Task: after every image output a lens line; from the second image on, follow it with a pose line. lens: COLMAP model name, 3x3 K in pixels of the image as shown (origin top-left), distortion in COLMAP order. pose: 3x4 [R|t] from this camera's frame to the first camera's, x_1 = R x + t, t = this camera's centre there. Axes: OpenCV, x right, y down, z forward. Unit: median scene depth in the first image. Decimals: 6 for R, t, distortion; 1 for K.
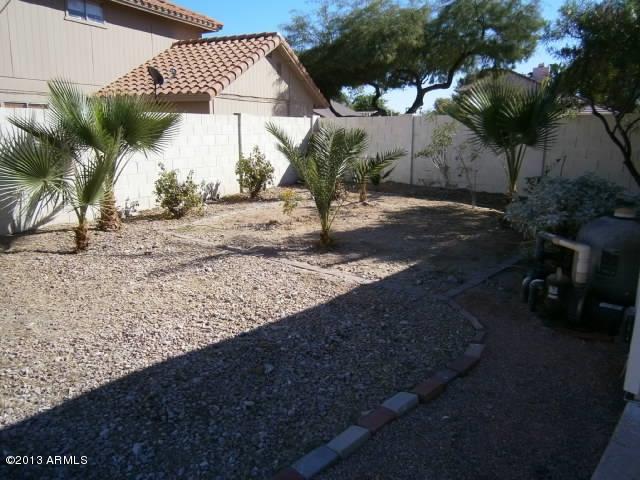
lens RADIAL K [[501.8, 0, 321.3], [0, 501.8, 248.2], [0, 0, 1]] dist [-0.075701, 0.076345]
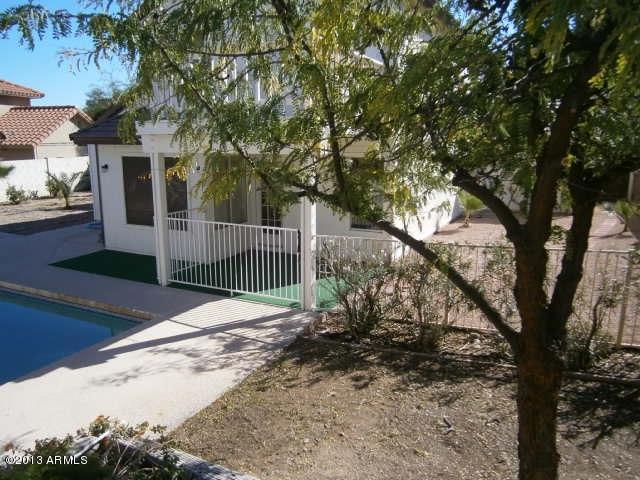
lens RADIAL K [[501.8, 0, 321.3], [0, 501.8, 248.2], [0, 0, 1]] dist [-0.075701, 0.076345]
pose [[0.966570, -0.061745, 0.248858, 0.359825], [0.065843, 0.997797, -0.008167, 0.179641], [-0.247805, 0.024279, 0.968506, -1.134702]]
